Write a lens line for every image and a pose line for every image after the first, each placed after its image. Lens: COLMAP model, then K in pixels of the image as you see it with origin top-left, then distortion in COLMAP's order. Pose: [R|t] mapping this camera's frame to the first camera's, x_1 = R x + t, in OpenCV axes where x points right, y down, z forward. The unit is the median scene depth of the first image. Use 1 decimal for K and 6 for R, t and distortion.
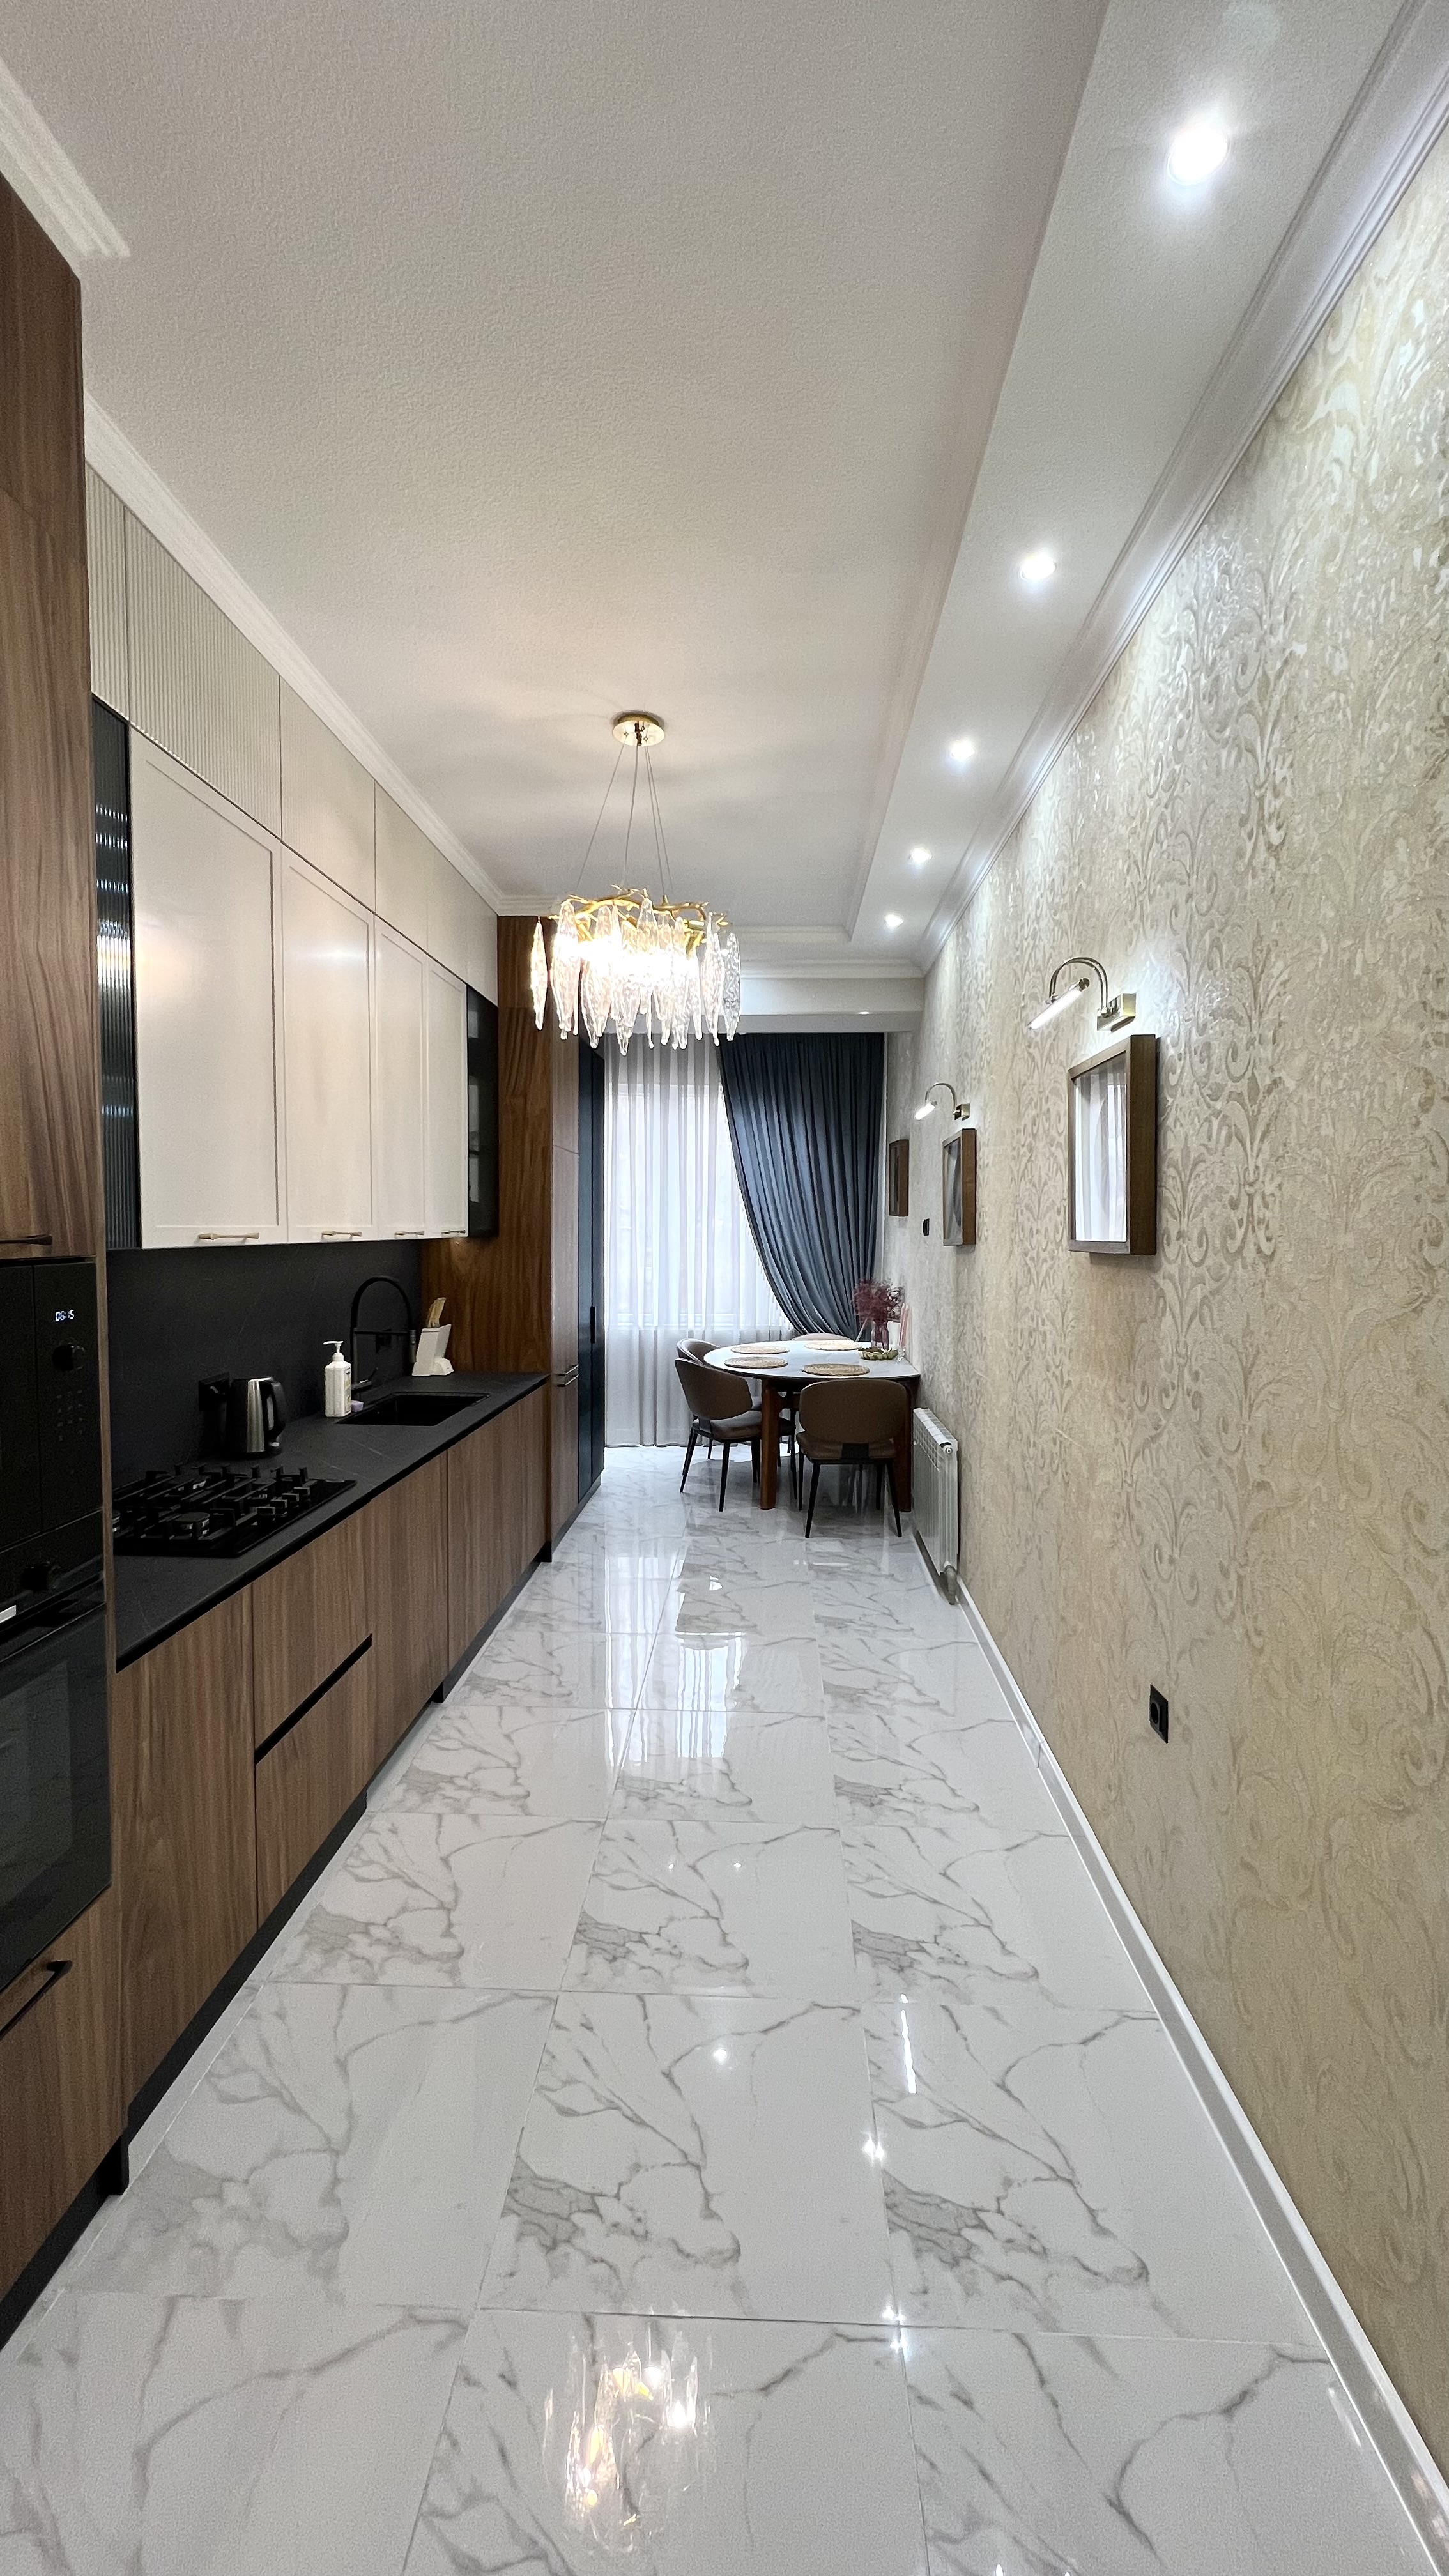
lens RADIAL K [[1025.3, 0, 730.5], [0, 1025.3, 1310.9], [0, 0, 1]] dist [-0.002999, 0.000533]
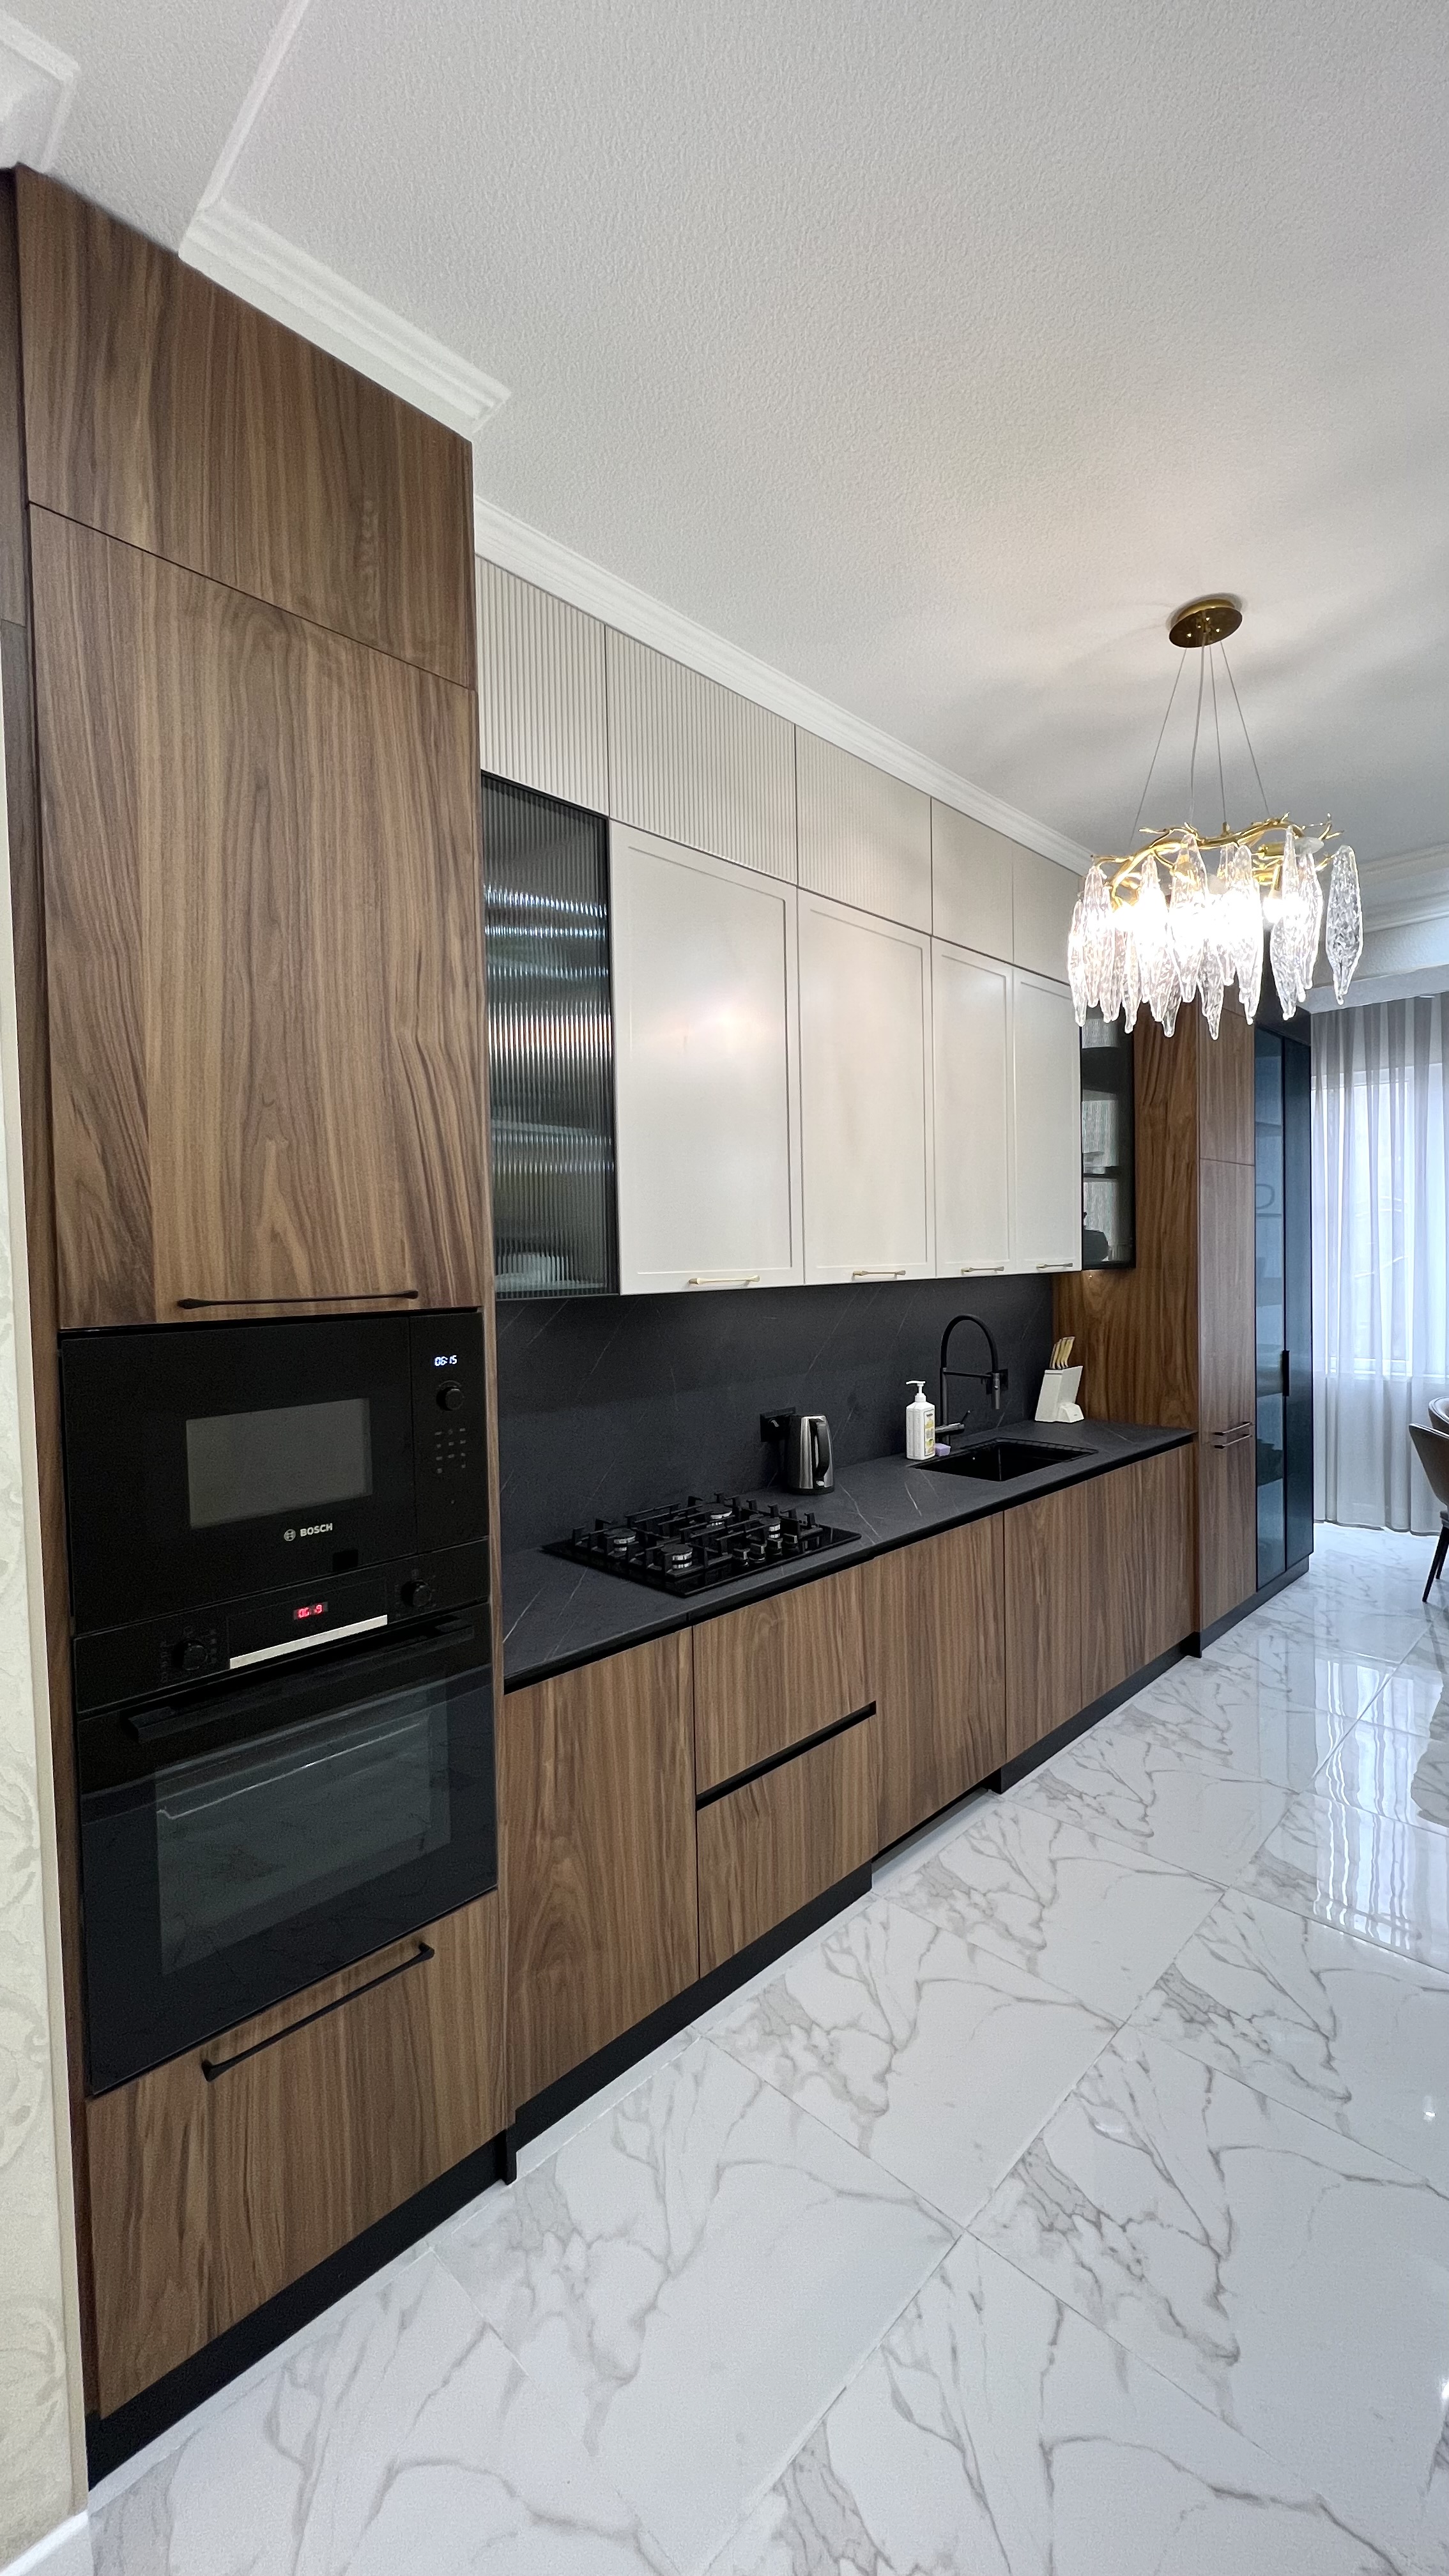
lens RADIAL K [[1025.3, 0, 713.5], [0, 1025.3, 1303.2], [0, 0, 1]] dist [-0.002999, 0.000533]
pose [[0.736311, 0.005665, -0.676620, 0.169387], [-0.028755, 0.999324, -0.022924, -0.021751], [0.676032, 0.036335, 0.735976, 0.199152]]
